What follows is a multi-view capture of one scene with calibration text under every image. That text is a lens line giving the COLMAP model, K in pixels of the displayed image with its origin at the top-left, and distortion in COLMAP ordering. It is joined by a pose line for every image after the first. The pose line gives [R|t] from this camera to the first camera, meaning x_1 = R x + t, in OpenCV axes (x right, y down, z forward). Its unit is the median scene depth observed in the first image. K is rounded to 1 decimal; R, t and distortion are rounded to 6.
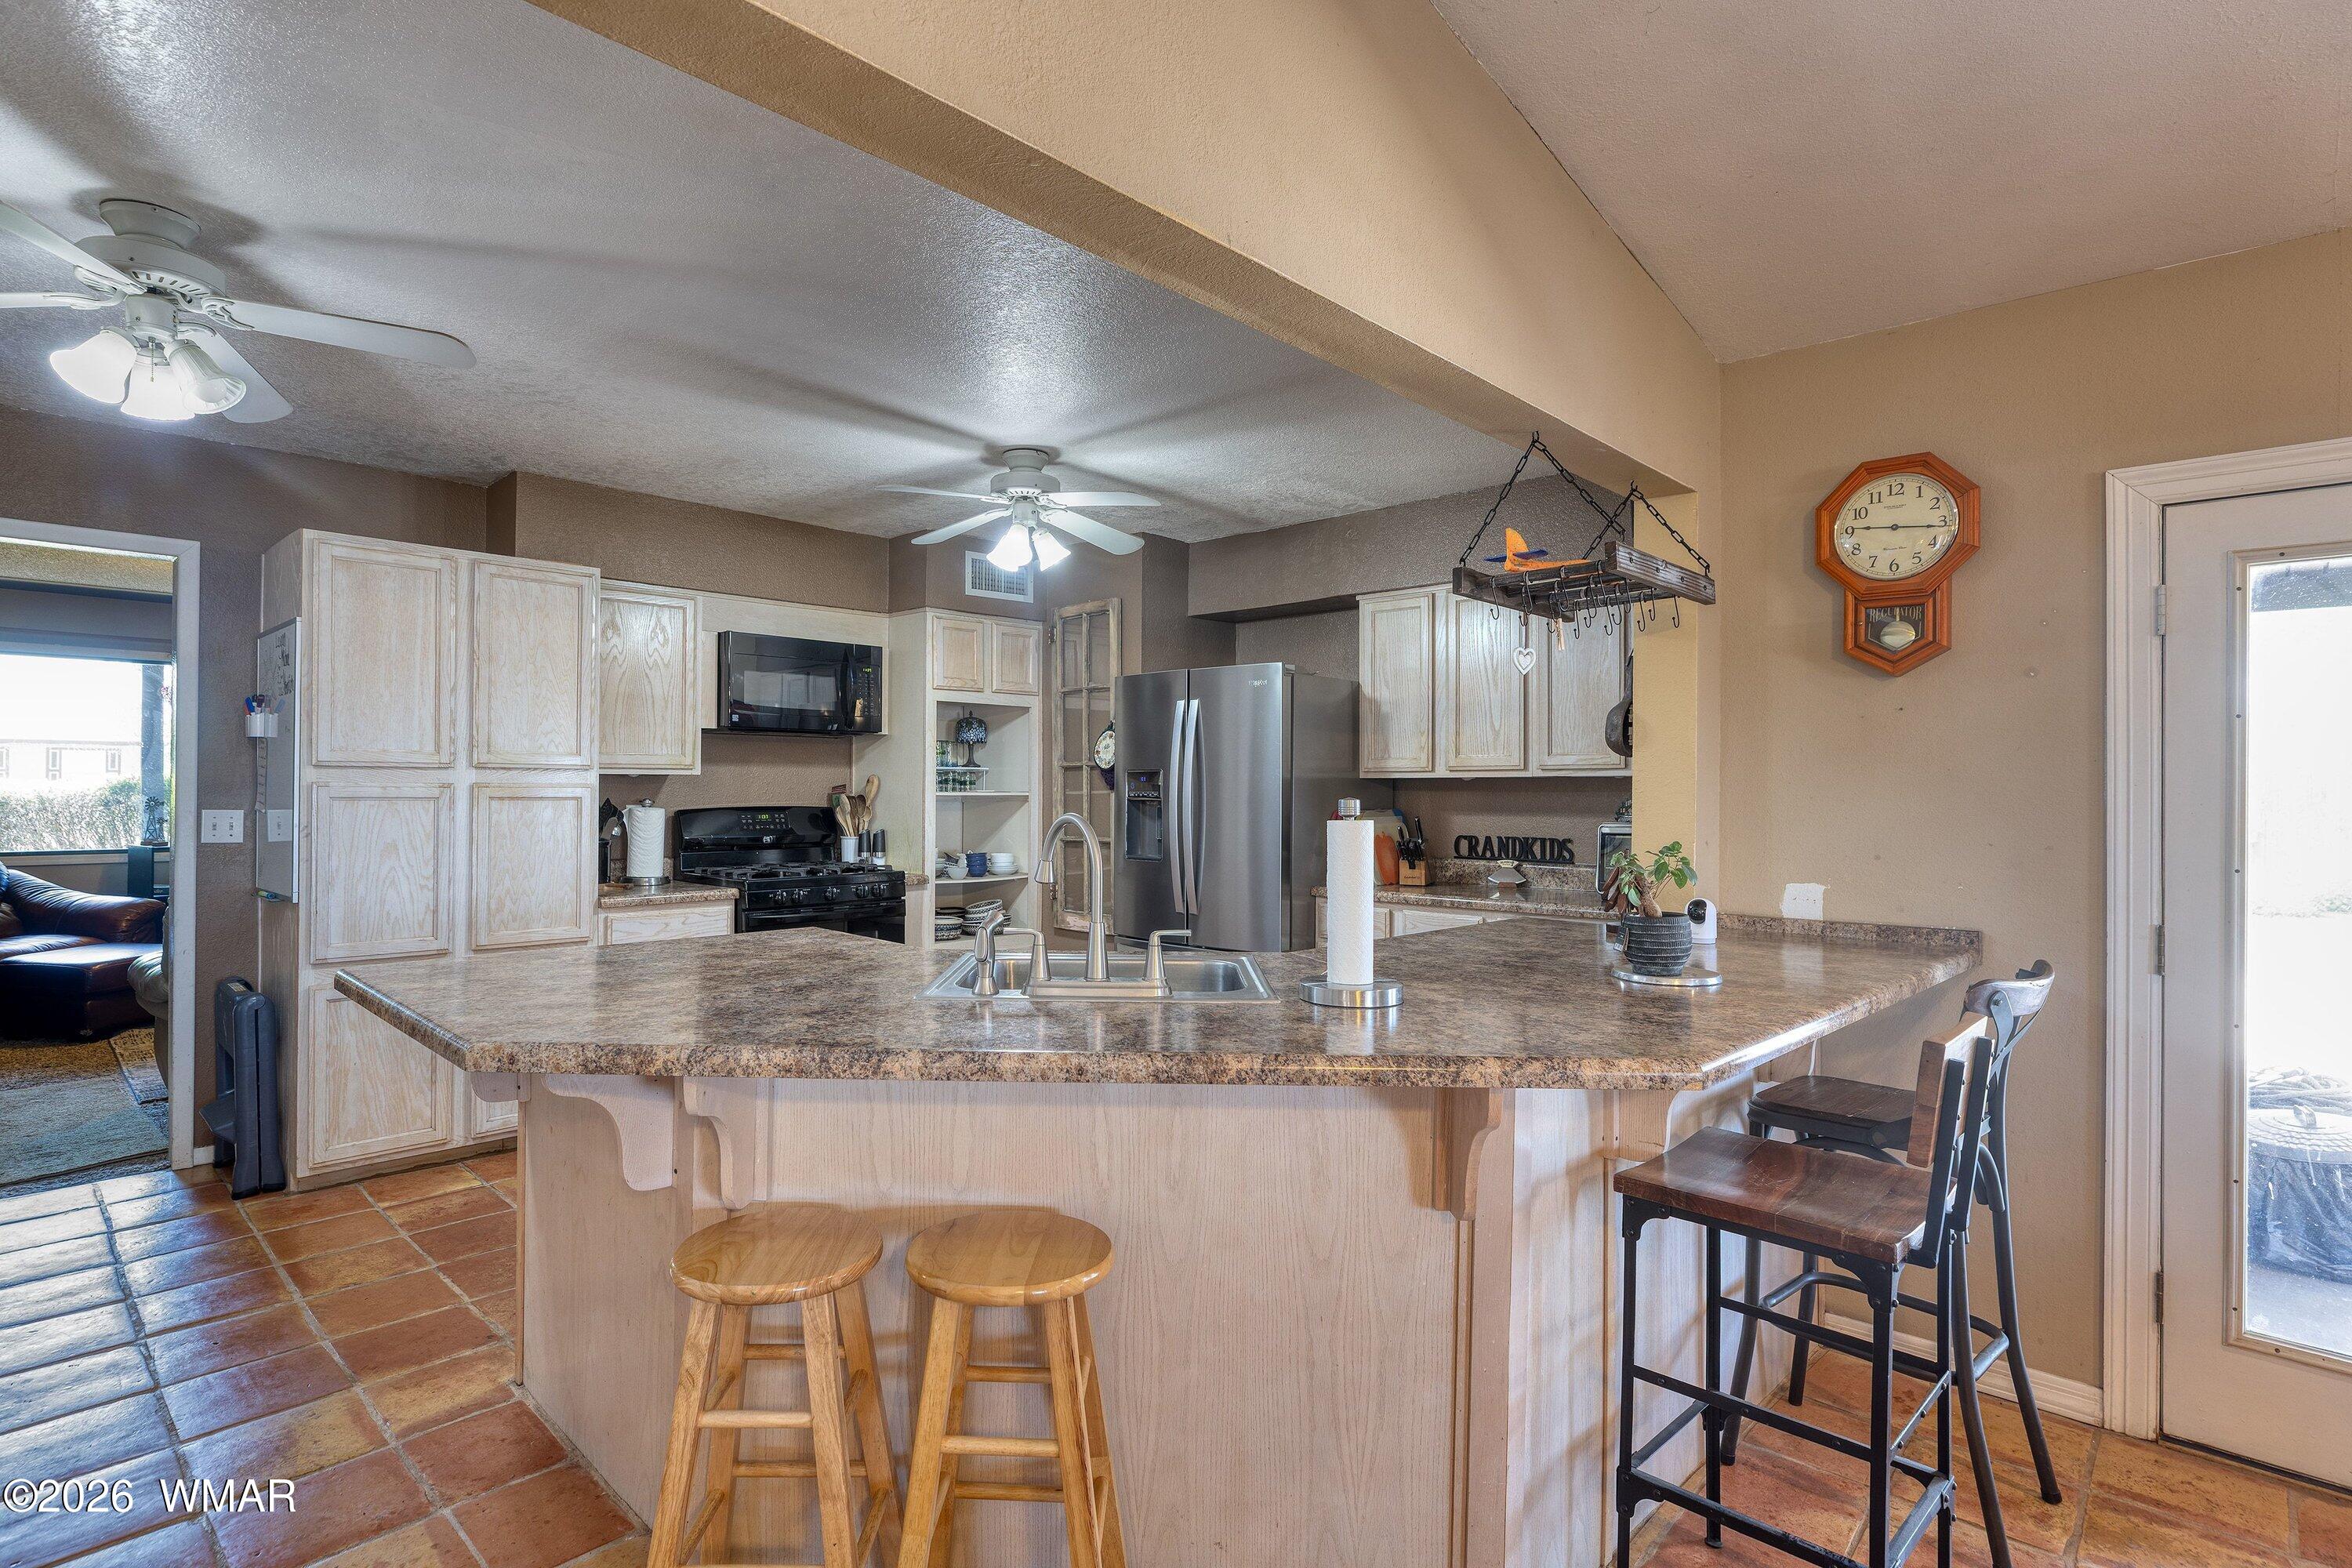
lens RADIAL K [[1164.6, 0, 1229.0], [0, 1164.6, 778.5], [0, 0, 1]] dist [-0.003250, -0.000833]
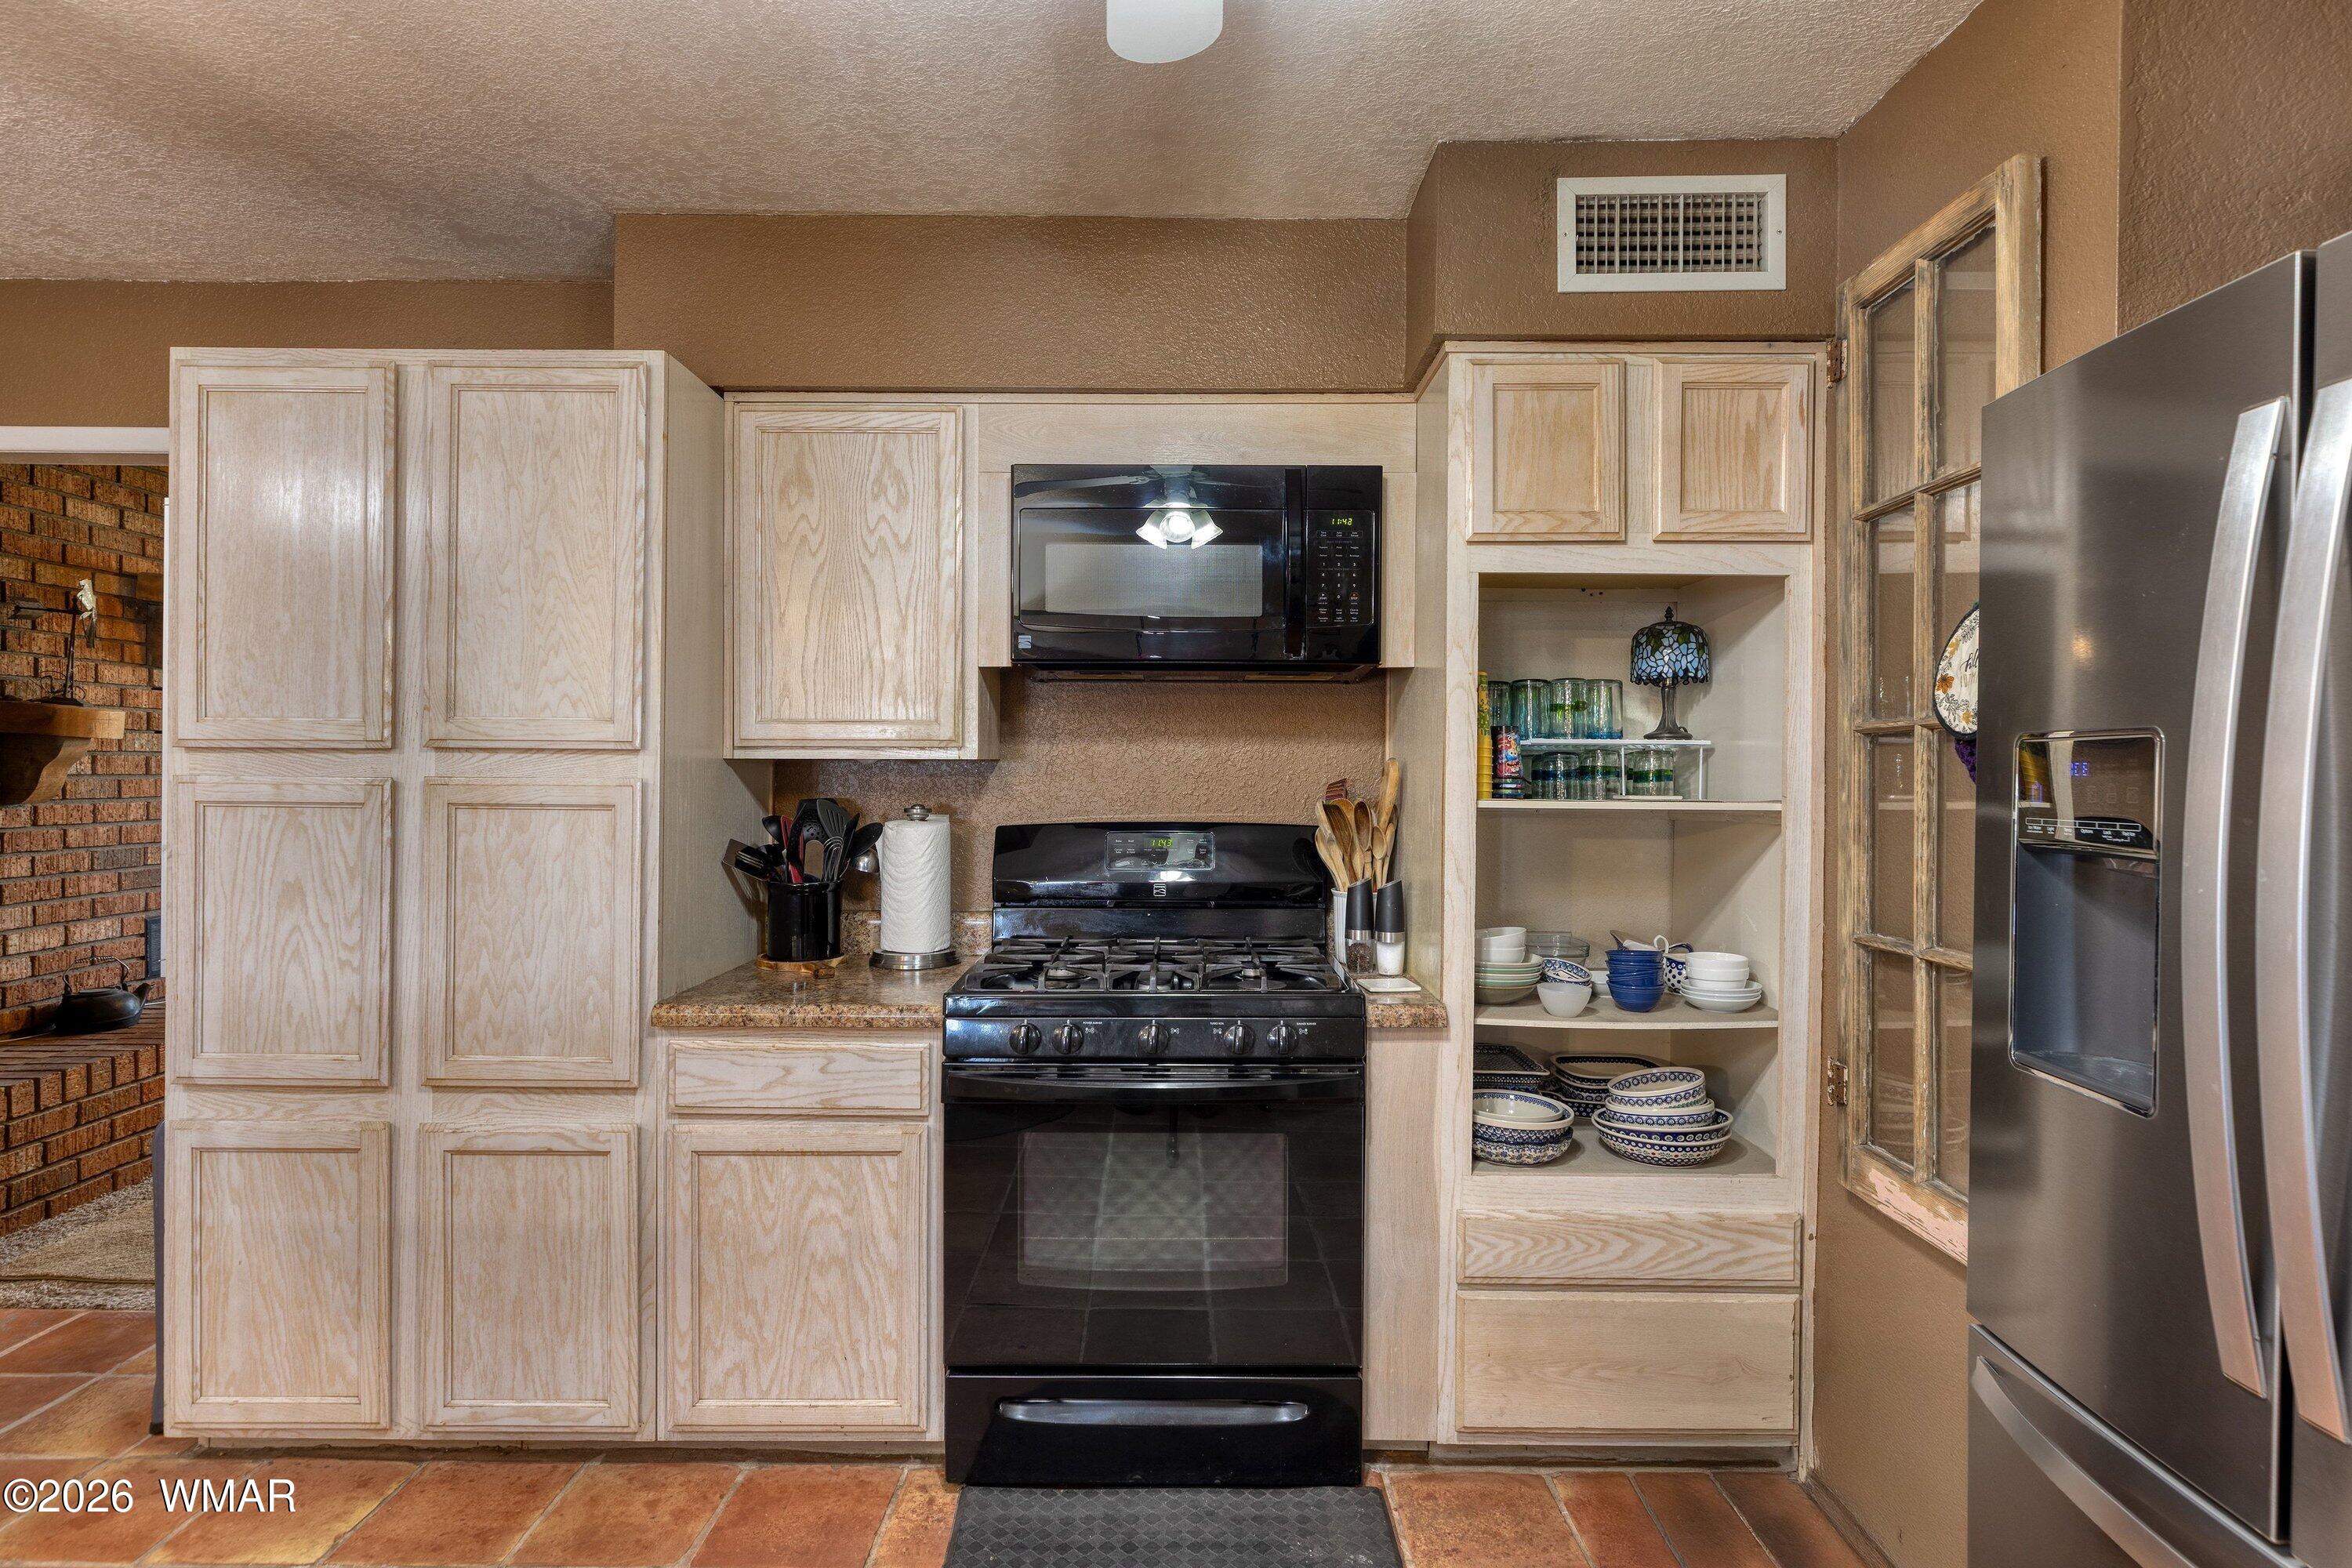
lens RADIAL K [[1164.6, 0, 1229.0], [0, 1164.6, 778.5], [0, 0, 1]] dist [-0.003250, -0.000833]
pose [[0.639807, 0.010523, -0.768464, 0.003723], [0.001776, 0.999883, 0.015172, -0.002437], [0.768534, -0.011072, 0.639714, 0.776754]]
